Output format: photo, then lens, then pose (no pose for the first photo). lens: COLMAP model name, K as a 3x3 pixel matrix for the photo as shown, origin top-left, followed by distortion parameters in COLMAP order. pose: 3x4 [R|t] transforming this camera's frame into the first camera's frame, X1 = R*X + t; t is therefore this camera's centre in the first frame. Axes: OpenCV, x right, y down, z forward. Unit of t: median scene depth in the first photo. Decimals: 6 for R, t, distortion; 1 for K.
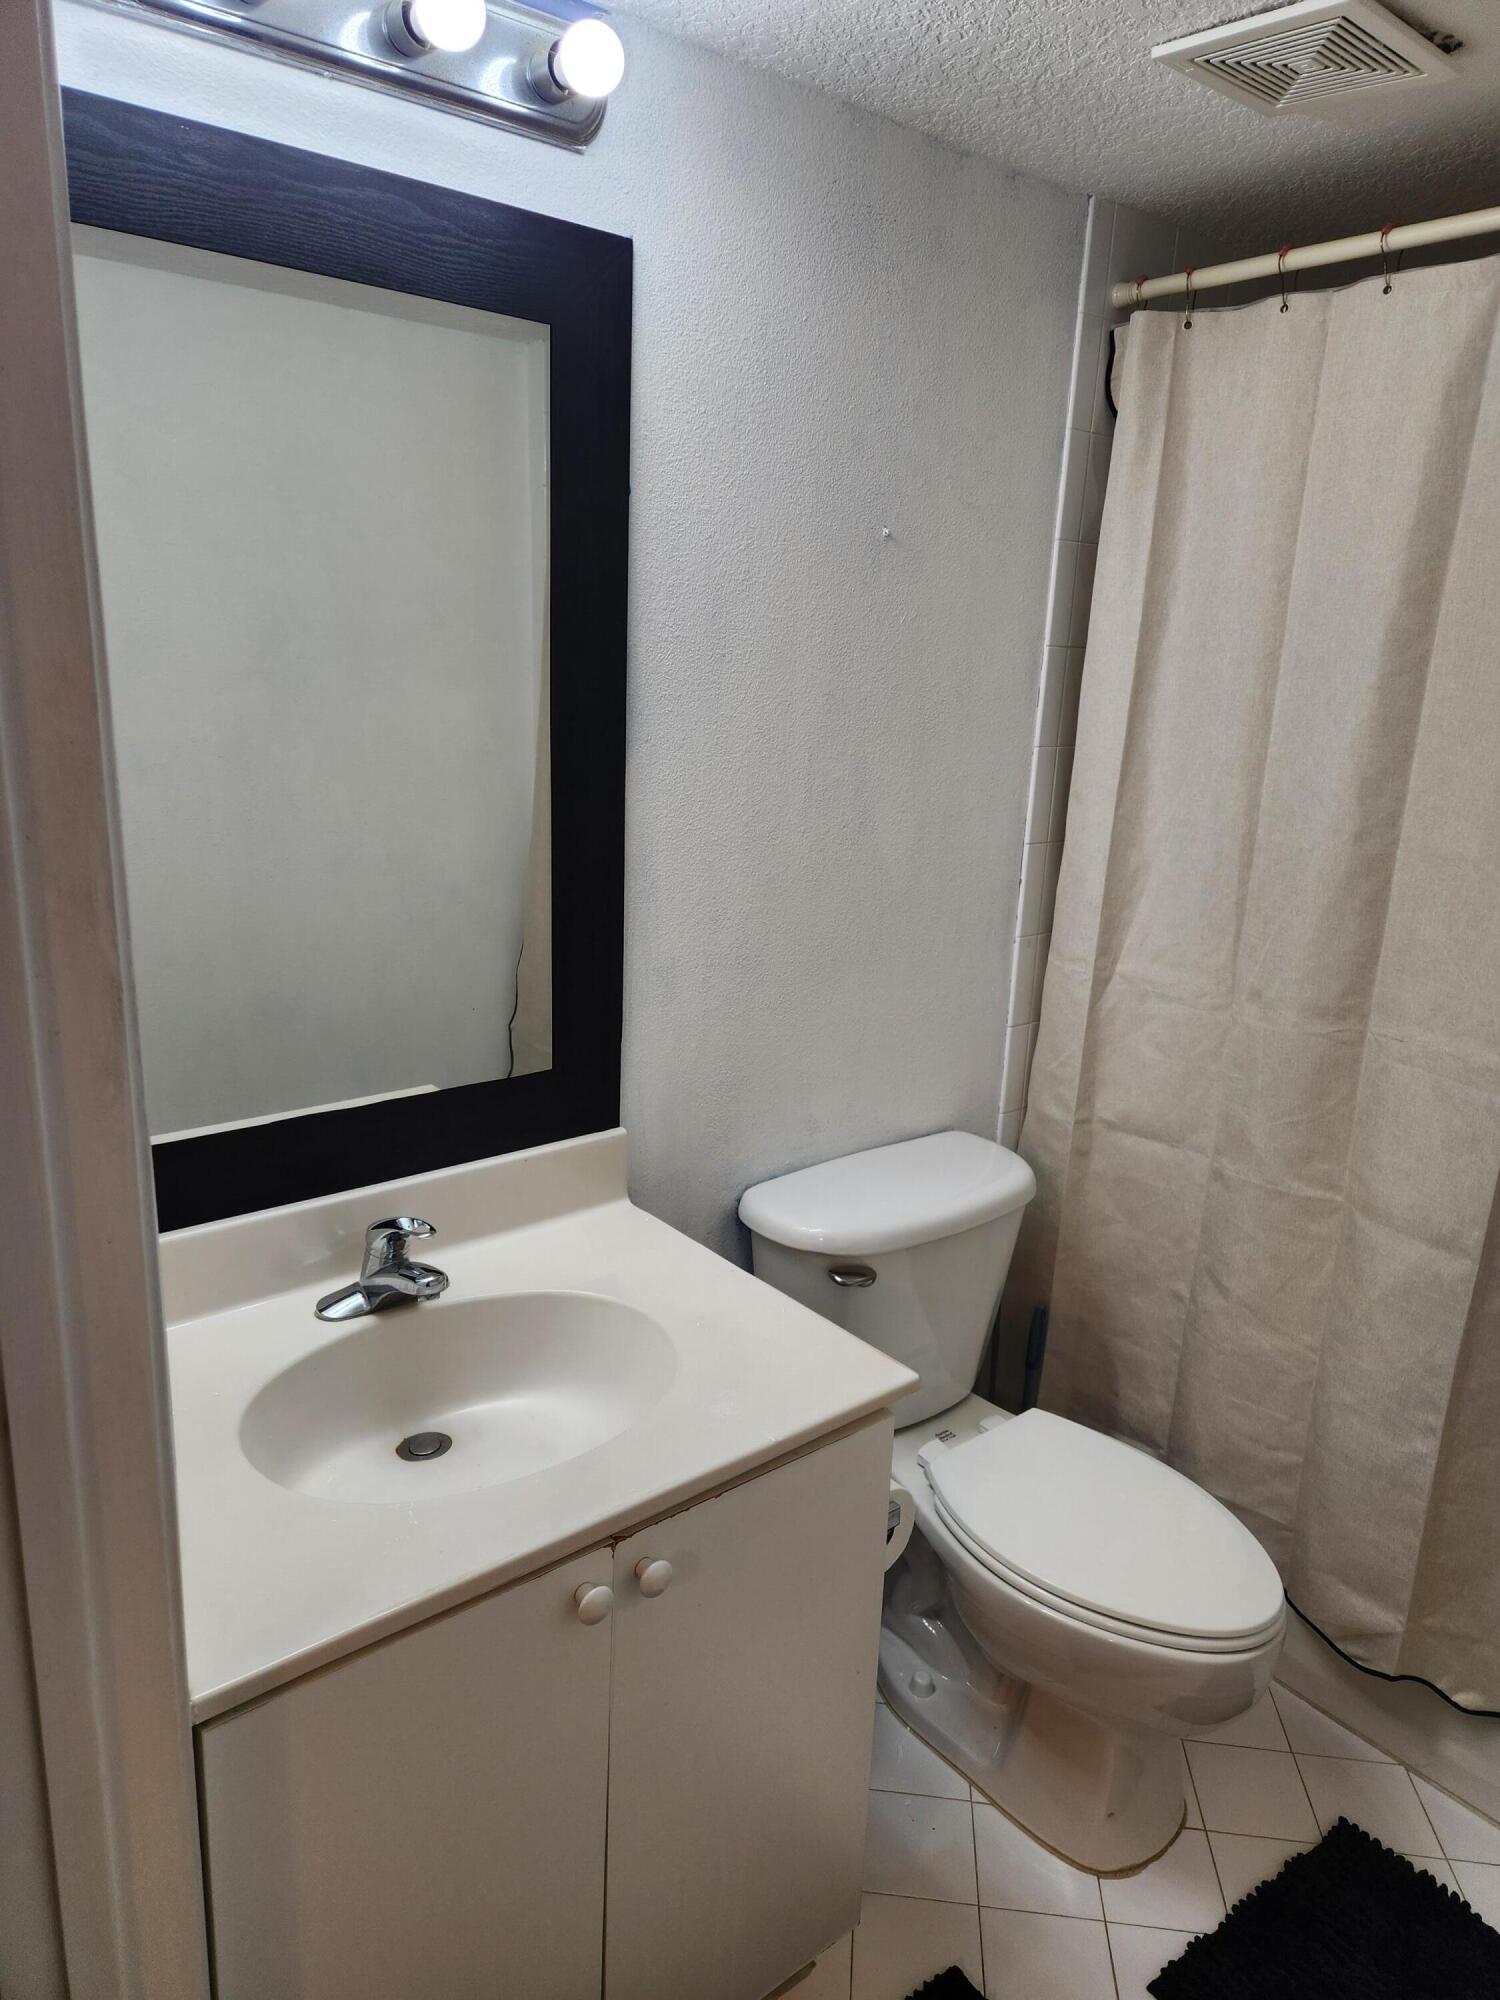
lens RADIAL K [[1335.8, 0, 752.2], [0, 1335.8, 1007.4], [0, 0, 1]] dist [0.067035, -0.056665]
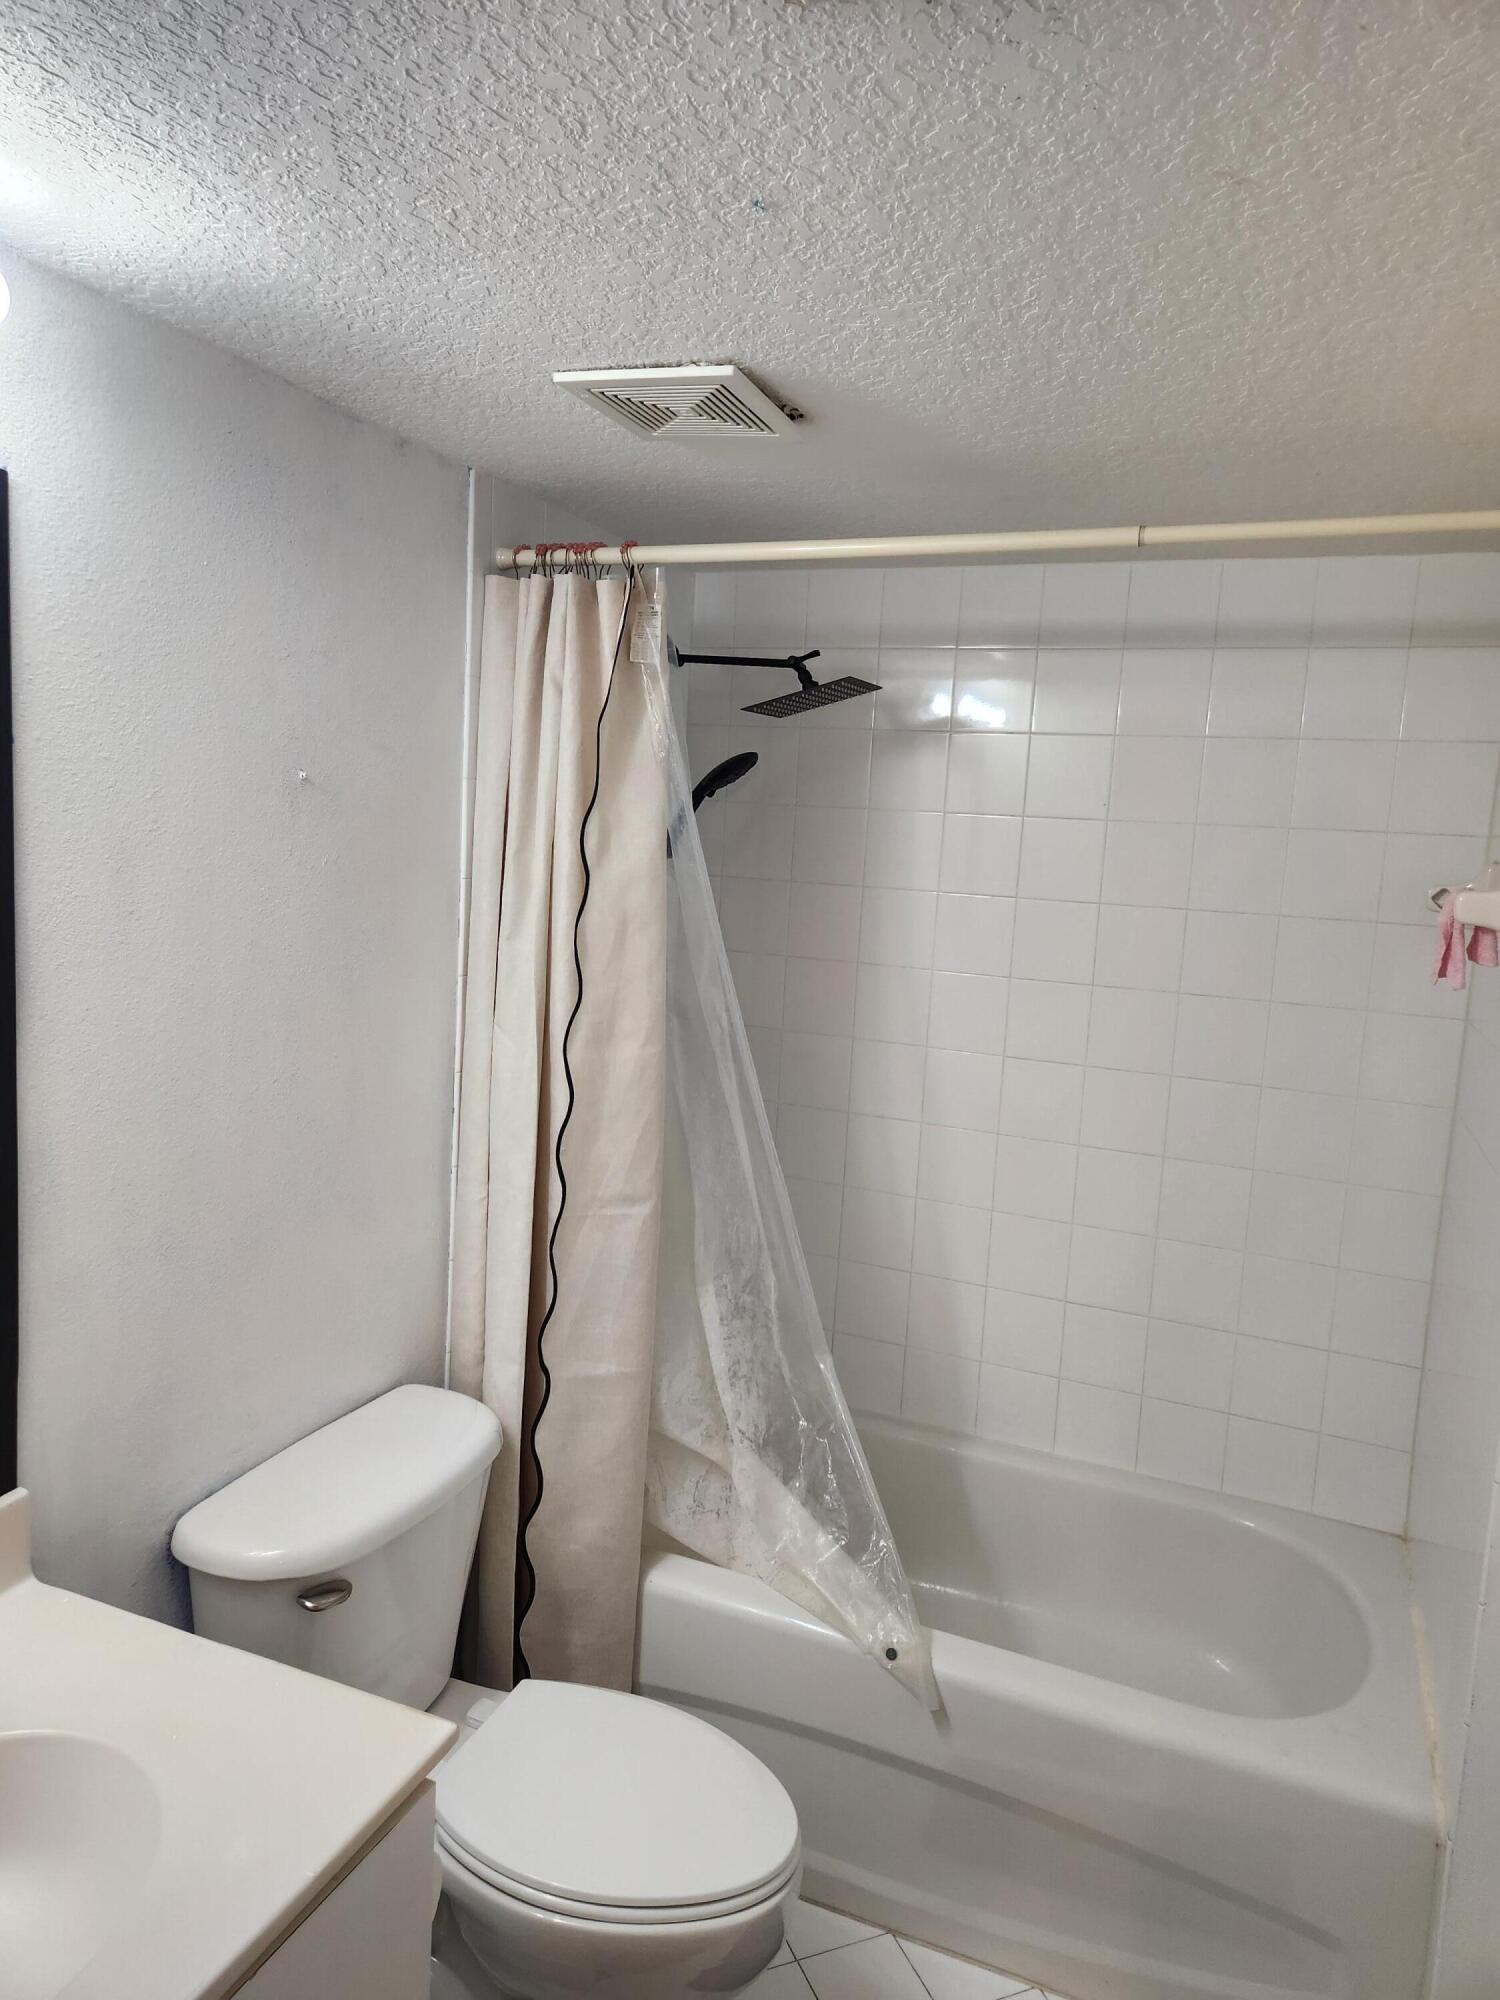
lens RADIAL K [[1333.0, 0, 749.8], [0, 1333.0, 993.5], [0, 0, 1]] dist [0.067376, -0.059762]
pose [[0.882166, -0.051559, 0.468108, -0.073703], [0.107790, 0.989708, -0.094123, -0.076177], [-0.458438, 0.133489, 0.878644, 0.040286]]
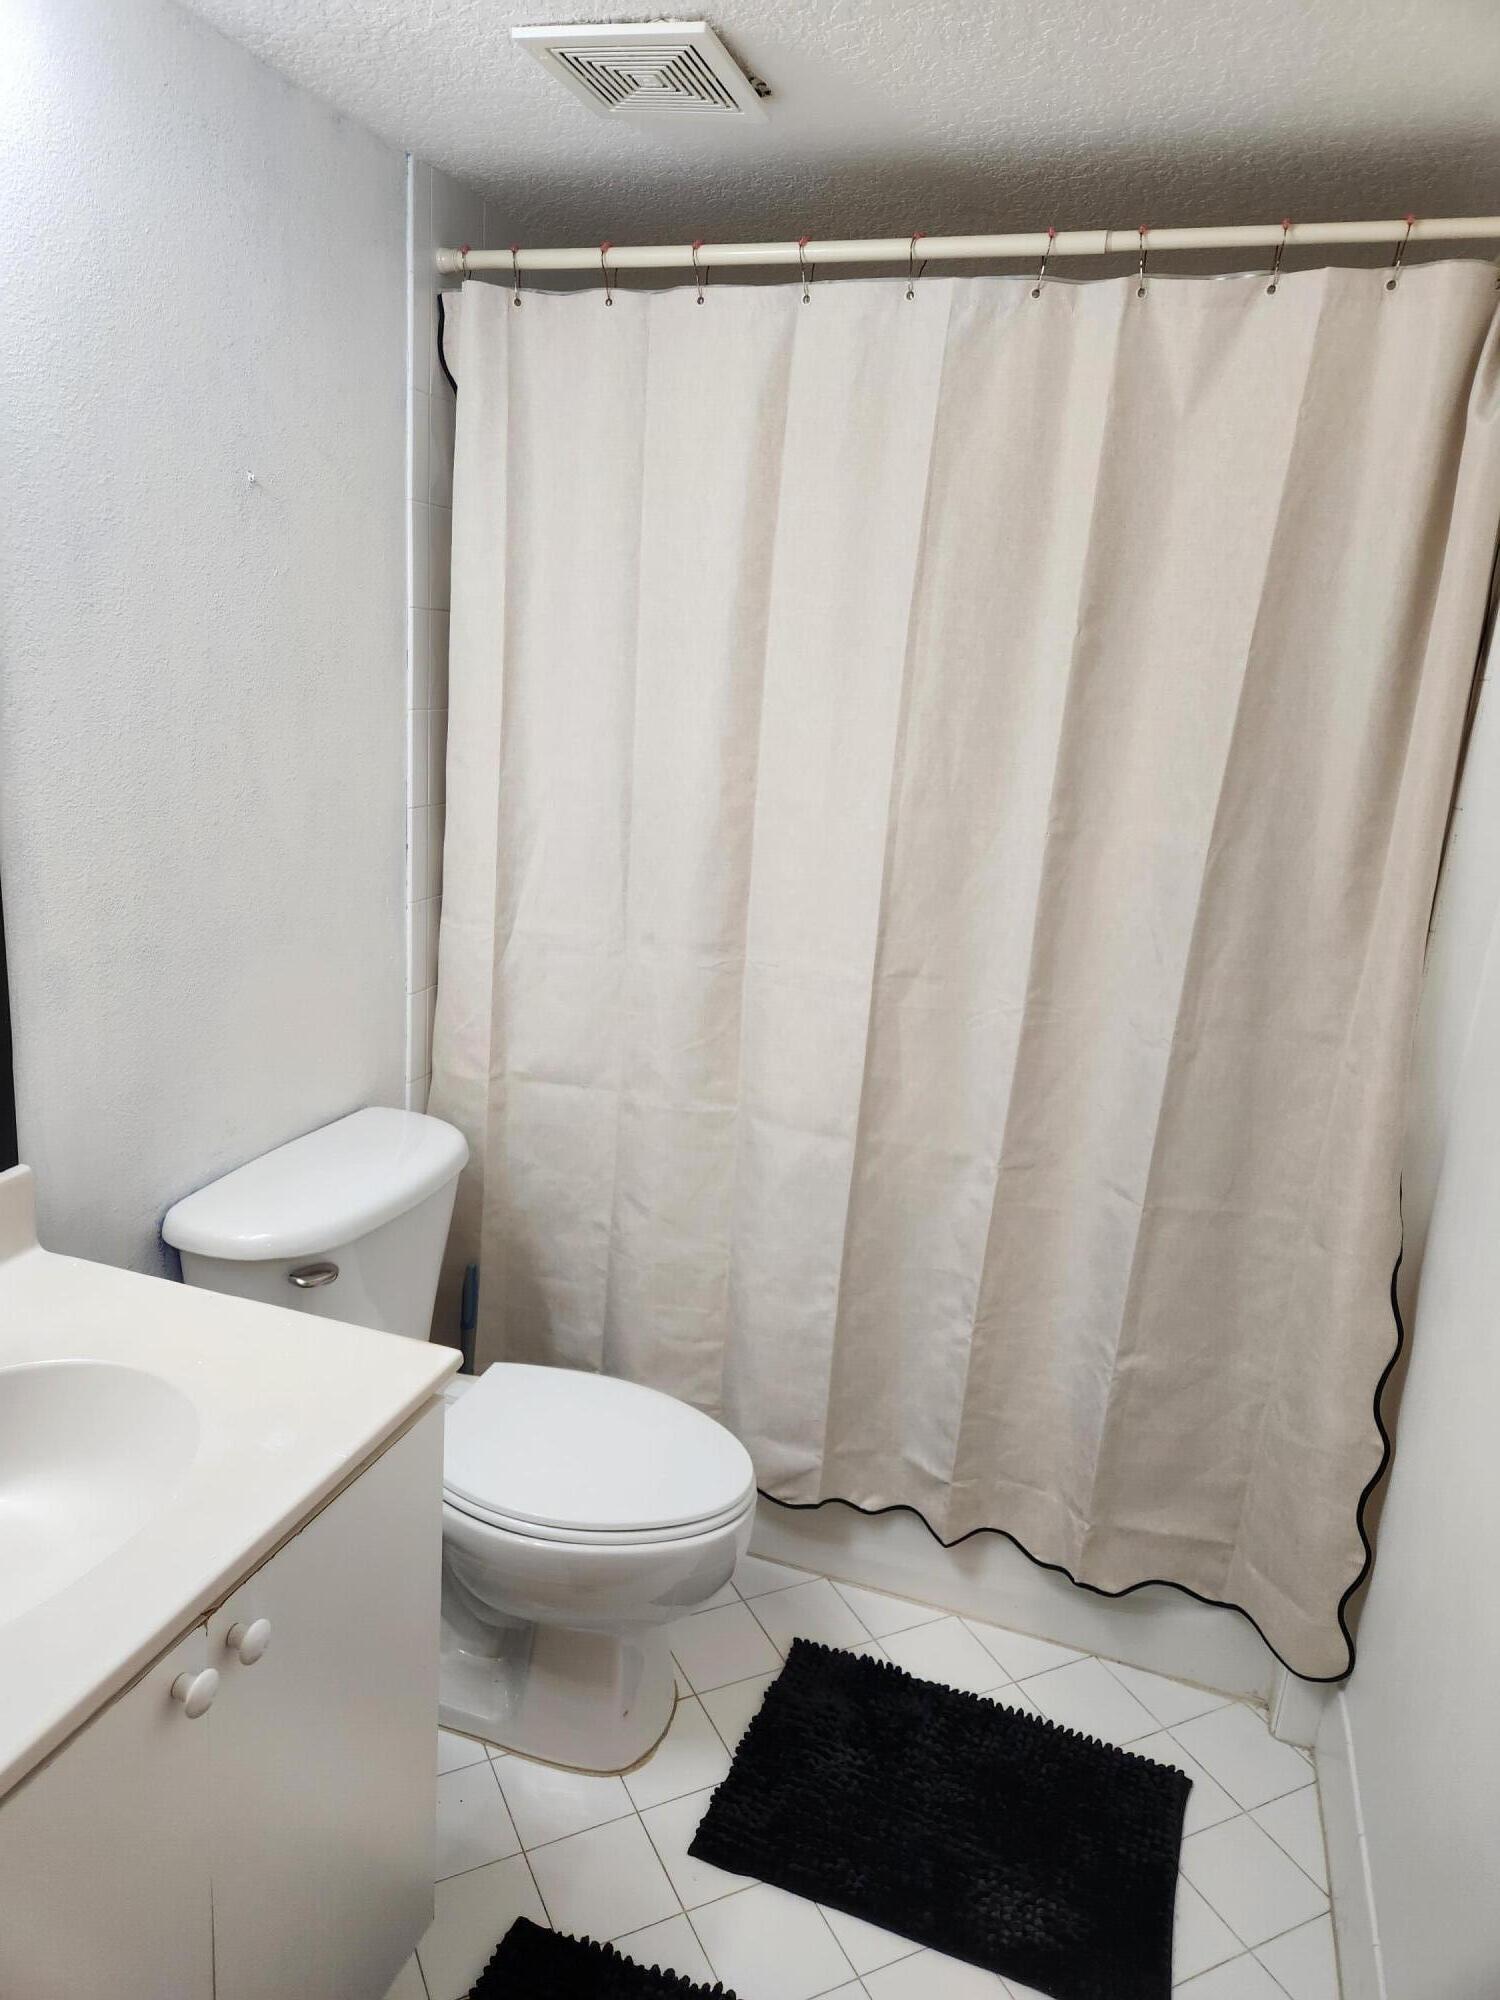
lens RADIAL K [[1333.0, 0, 749.8], [0, 1333.0, 993.5], [0, 0, 1]] dist [0.067376, -0.059762]
pose [[0.850378, -0.116298, 0.513158, -0.126111], [0.106298, 0.993130, 0.048924, -0.009434], [-0.515322, 0.012943, 0.856899, 0.030507]]
